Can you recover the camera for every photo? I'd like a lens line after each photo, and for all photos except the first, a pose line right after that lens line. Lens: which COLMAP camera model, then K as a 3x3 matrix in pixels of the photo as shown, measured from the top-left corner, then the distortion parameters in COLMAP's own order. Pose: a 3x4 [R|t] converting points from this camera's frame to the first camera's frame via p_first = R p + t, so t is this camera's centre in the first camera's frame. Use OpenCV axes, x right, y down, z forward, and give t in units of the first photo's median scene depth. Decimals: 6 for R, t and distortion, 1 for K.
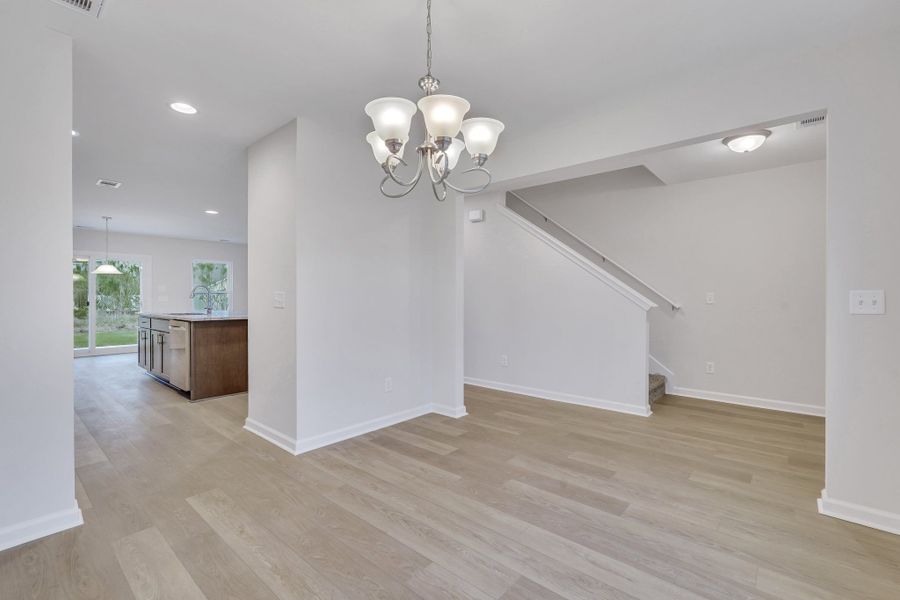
lens RADIAL K [[411.5, 0, 447.3], [0, 411.5, 296.5], [0, 0, 1]] dist [-0.000979, 0.000416]
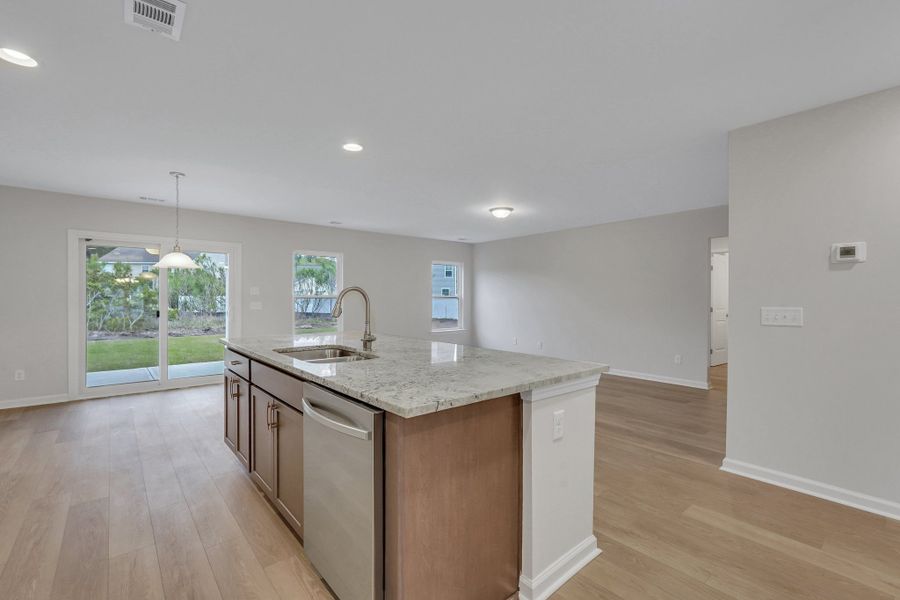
lens RADIAL K [[400.5, 0, 450.0], [0, 400.5, 300.0], [0, 0, 1]] dist [-0.000555, 0.000959]
pose [[0.991731, 0.007649, -0.128108, -0.537008], [-0.007001, 0.999960, 0.005505, -0.022918], [0.128145, -0.004563, 0.991745, 0.709084]]
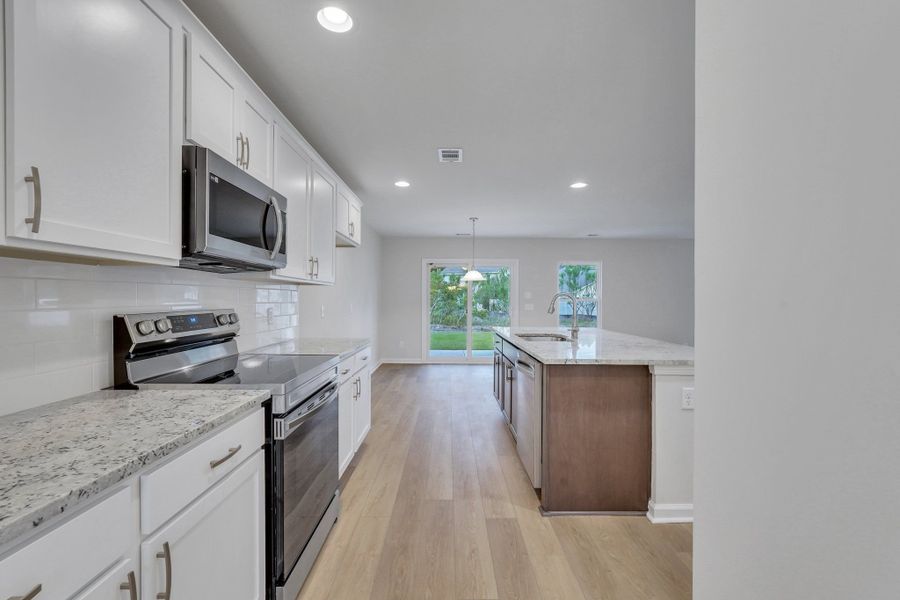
lens RADIAL K [[400.5, 0, 450.0], [0, 400.5, 300.0], [0, 0, 1]] dist [-0.000555, 0.000959]
pose [[0.676679, 0.006955, -0.736246, -0.315043], [-0.007679, 0.999968, 0.002389, -0.022537], [0.736238, 0.004038, 0.676710, 0.546534]]
